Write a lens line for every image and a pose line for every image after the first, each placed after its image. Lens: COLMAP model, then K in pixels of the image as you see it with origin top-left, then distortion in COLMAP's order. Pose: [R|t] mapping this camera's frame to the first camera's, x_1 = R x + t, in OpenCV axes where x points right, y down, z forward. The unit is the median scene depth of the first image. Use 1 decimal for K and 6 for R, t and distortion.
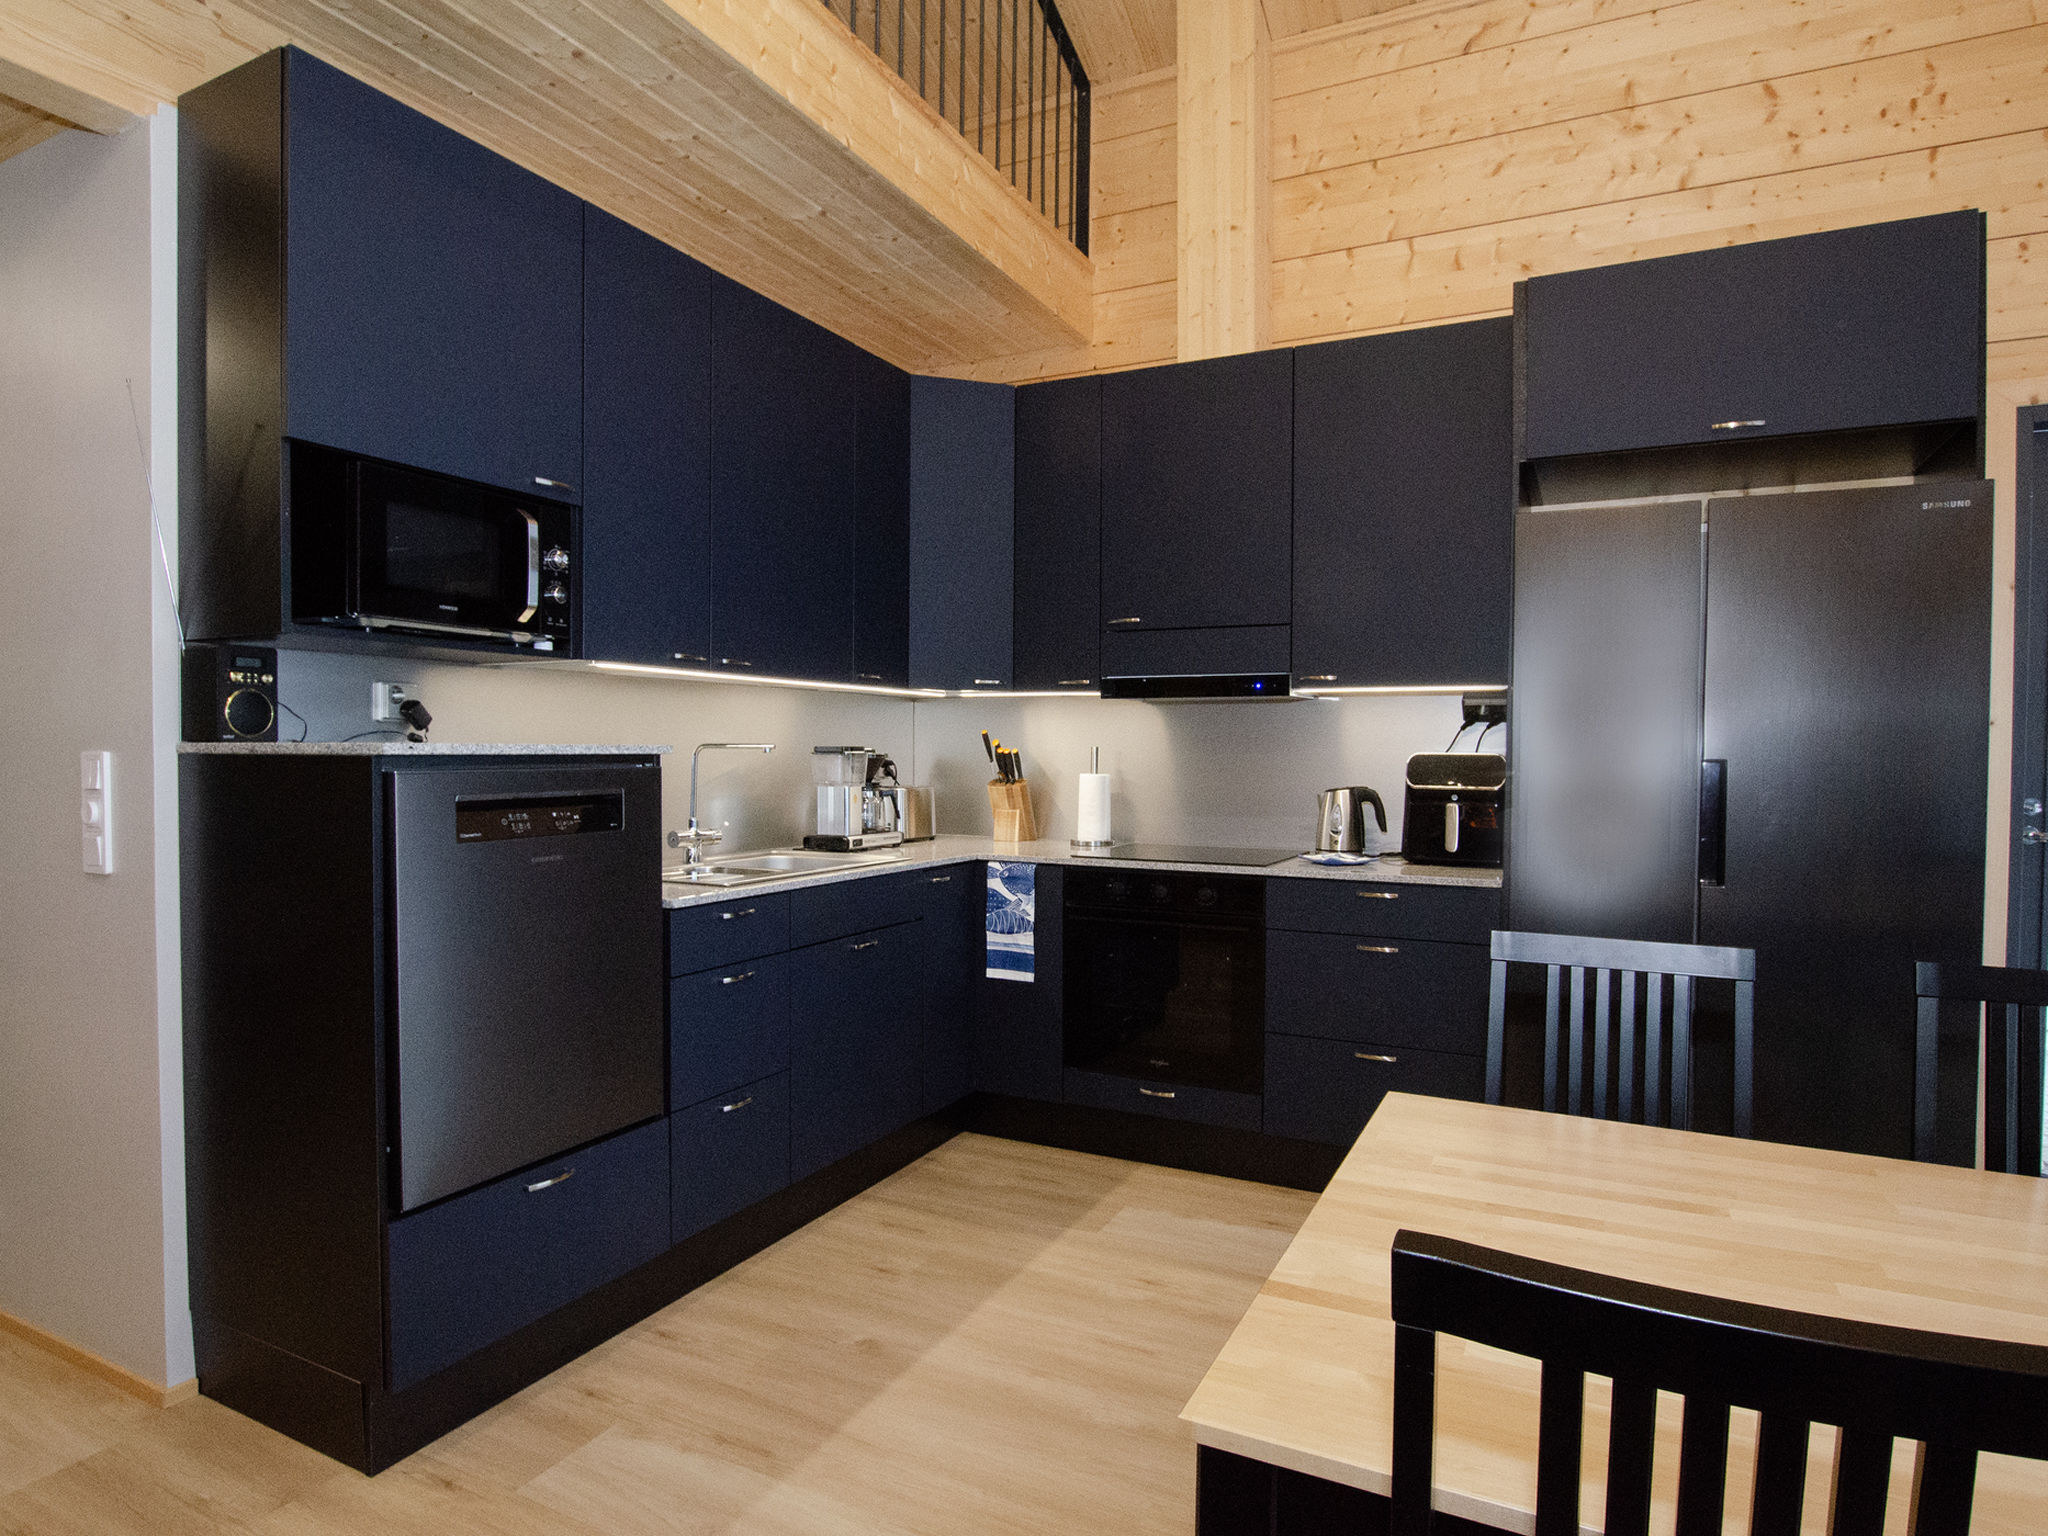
lens RADIAL K [[1149.2, 0, 1024.0], [0, 1149.2, 768.0], [0, 0, 1]] dist [0.000906, 0.000376]
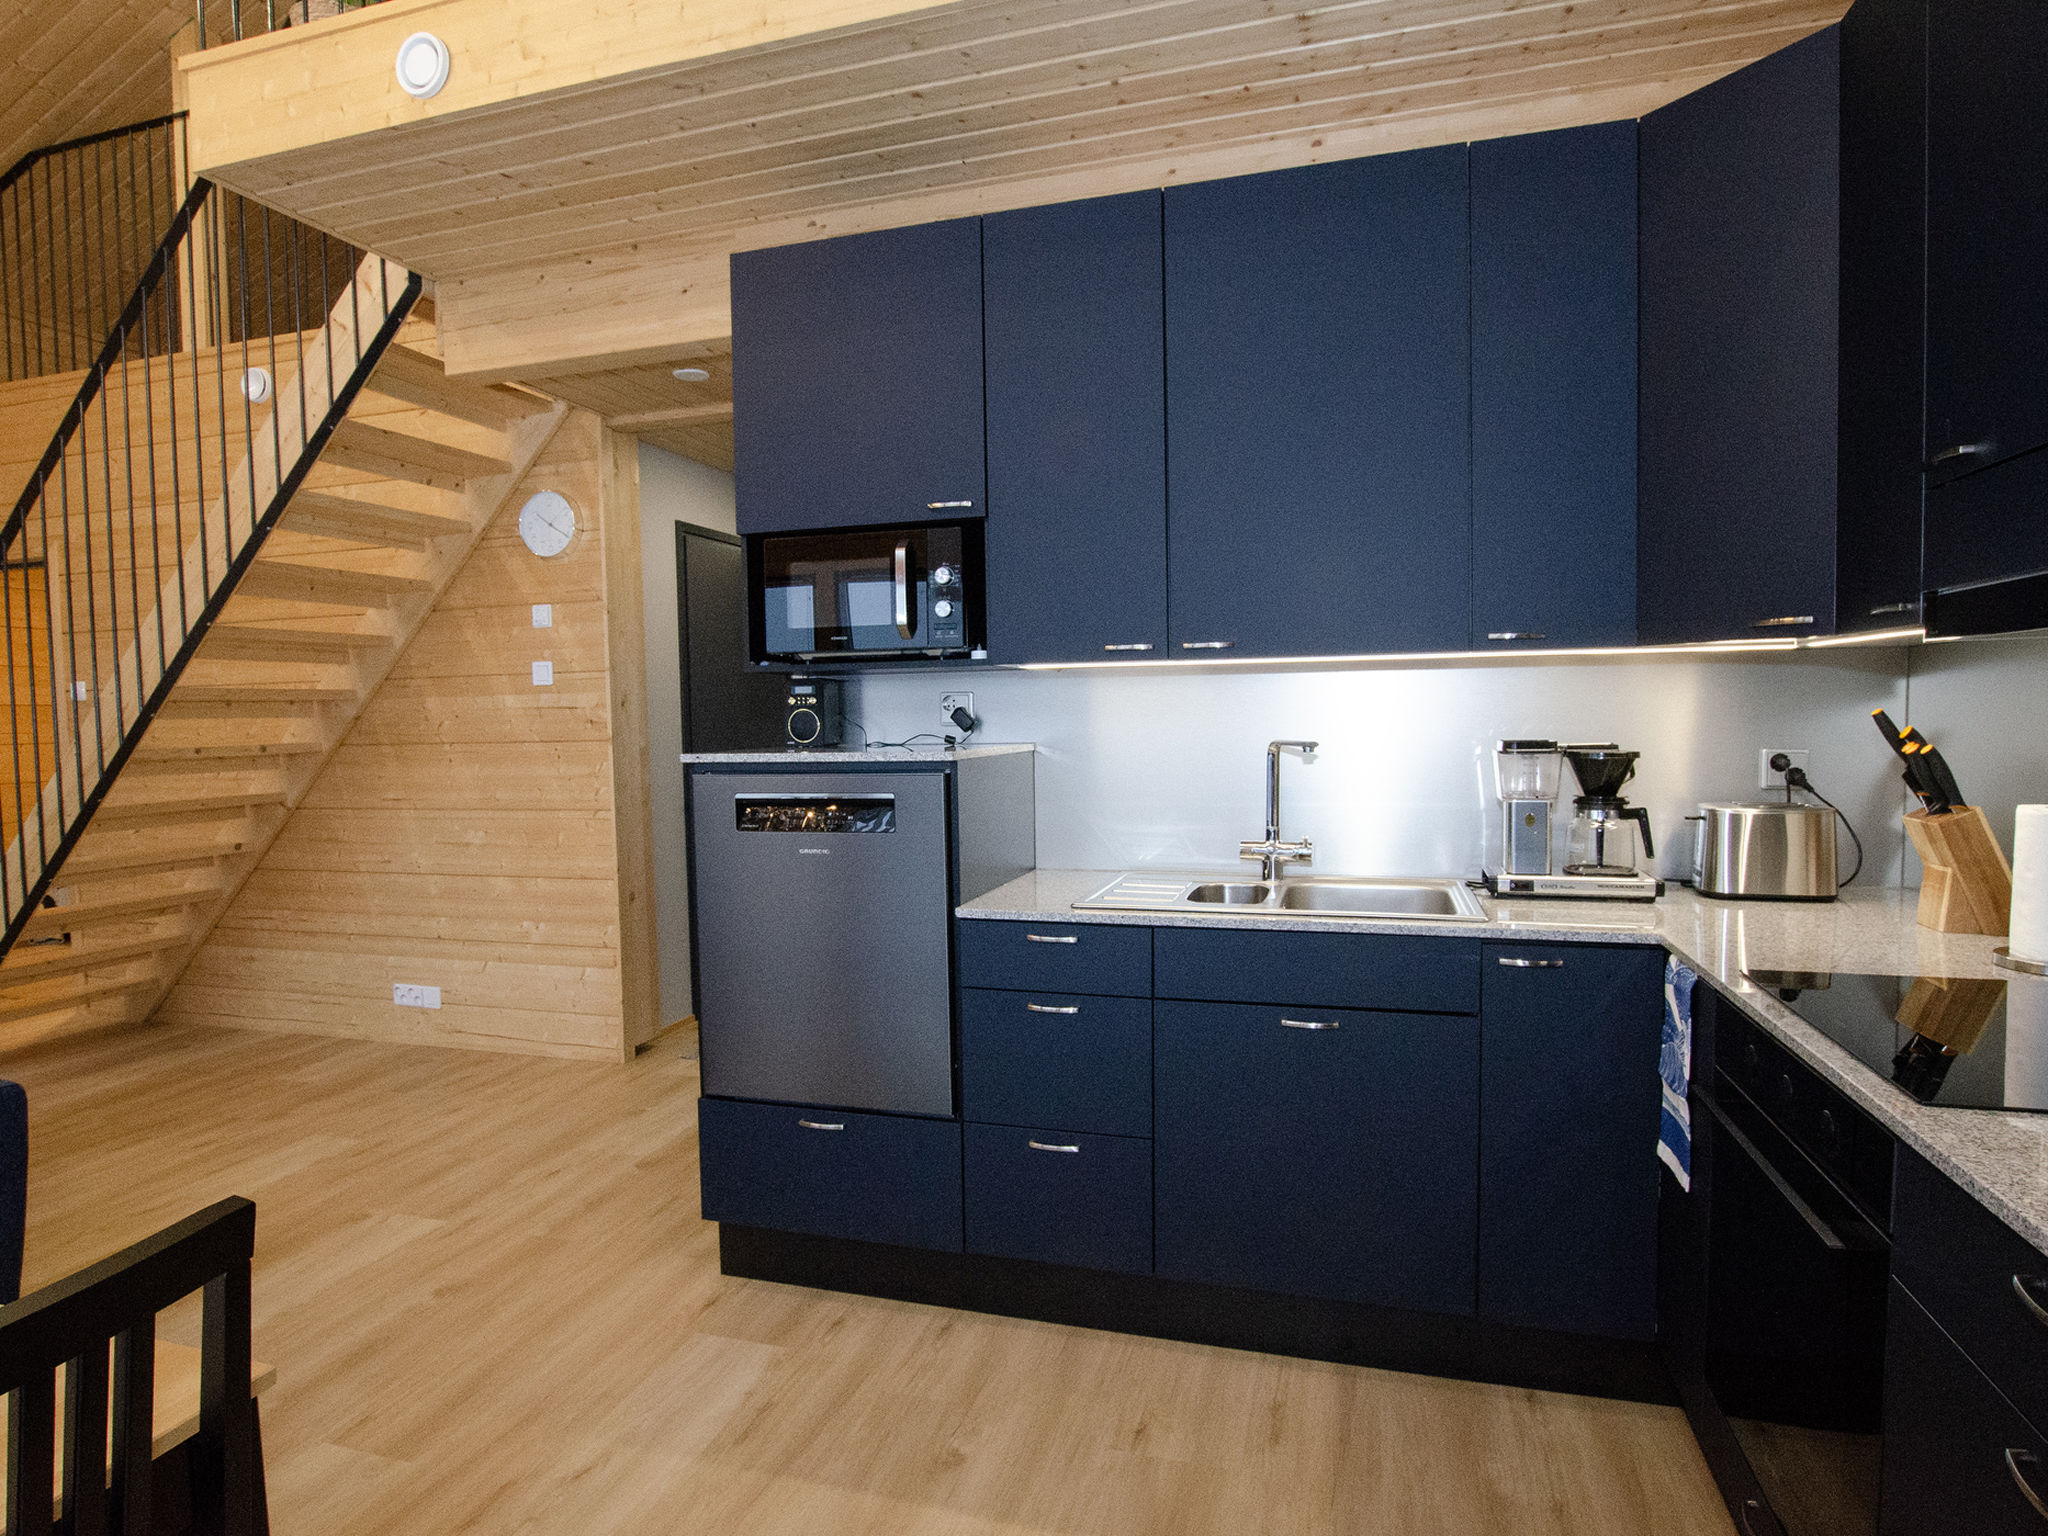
lens RADIAL K [[1162.0, 0, 1024.0], [0, 1162.0, 768.0], [0, 0, 1]] dist [-0.025500, 0.000760]
pose [[0.172986, 0.037144, -0.984224, 0.663033], [0.003619, 0.999258, 0.038347, -0.042503], [0.984918, -0.010195, 0.172724, 0.865583]]
